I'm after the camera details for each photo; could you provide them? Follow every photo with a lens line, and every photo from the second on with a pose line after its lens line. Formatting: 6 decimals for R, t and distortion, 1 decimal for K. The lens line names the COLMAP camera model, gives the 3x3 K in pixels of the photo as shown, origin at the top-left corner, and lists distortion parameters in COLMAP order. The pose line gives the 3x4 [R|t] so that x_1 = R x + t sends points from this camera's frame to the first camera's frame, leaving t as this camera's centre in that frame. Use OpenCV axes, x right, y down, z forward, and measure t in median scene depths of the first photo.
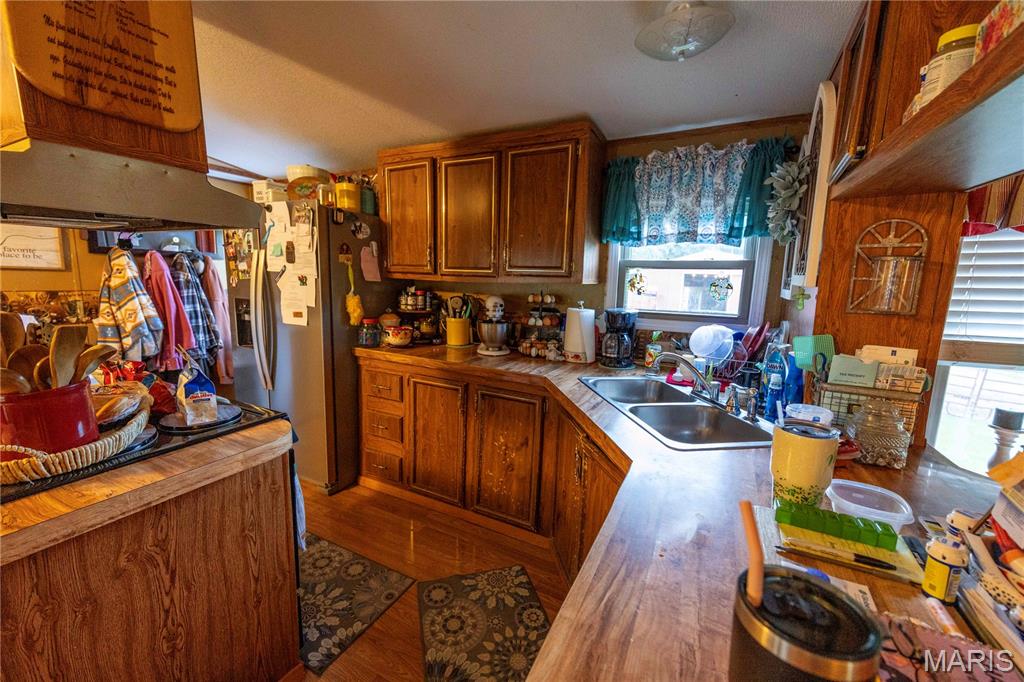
lens RADIAL K [[412.2, 0, 510.4], [0, 412.2, 338.7], [0, 0, 1]] dist [0.021472, -0.004401]
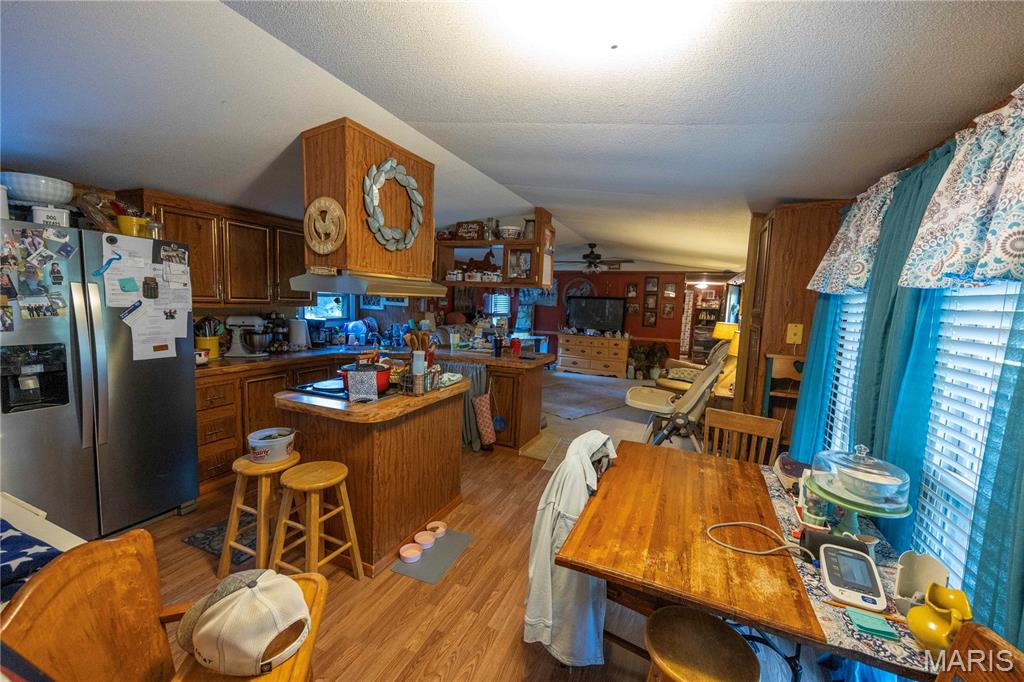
lens RADIAL K [[408.3, 0, 509.7], [0, 408.3, 343.7], [0, 0, 1]] dist [0.014014, -0.004064]
pose [[-0.068558, -0.136761, 0.988229, -1.556719], [0.107875, 0.983735, 0.143623, -0.119794], [-0.991798, 0.116451, -0.052690, 0.188642]]
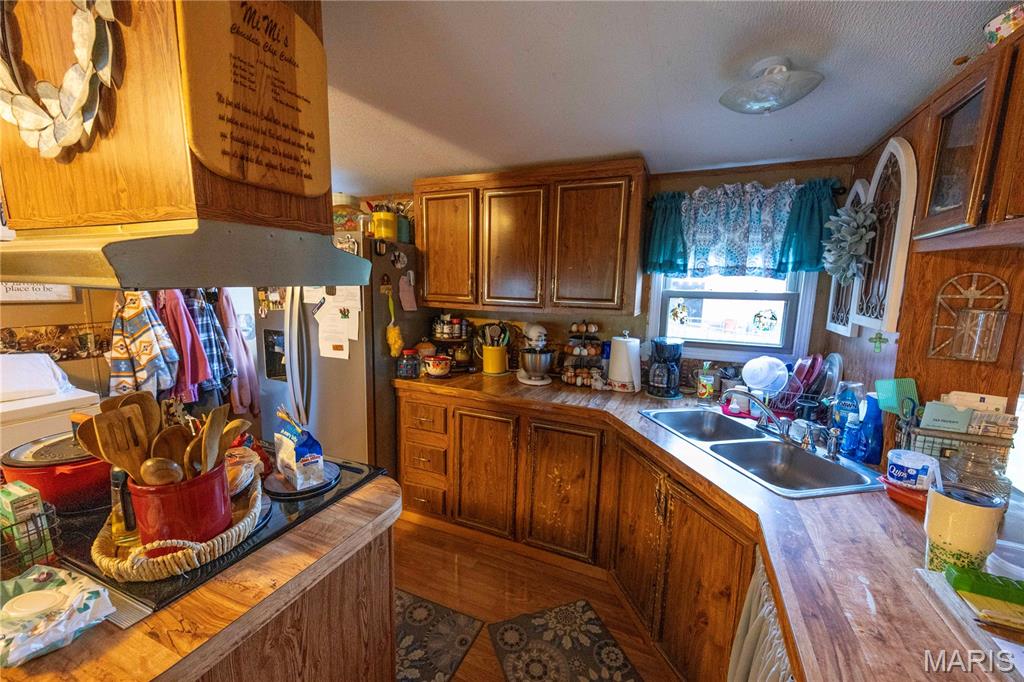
lens RADIAL K [[412.4, 0, 512.0], [0, 412.4, 341.0], [0, 0, 1]] dist [0.021152, -0.004555]
pose [[0.997817, -0.014974, 0.064320, -0.164929], [0.015420, 0.999860, -0.006444, -0.060419], [-0.064214, 0.007422, 0.997909, 0.003939]]
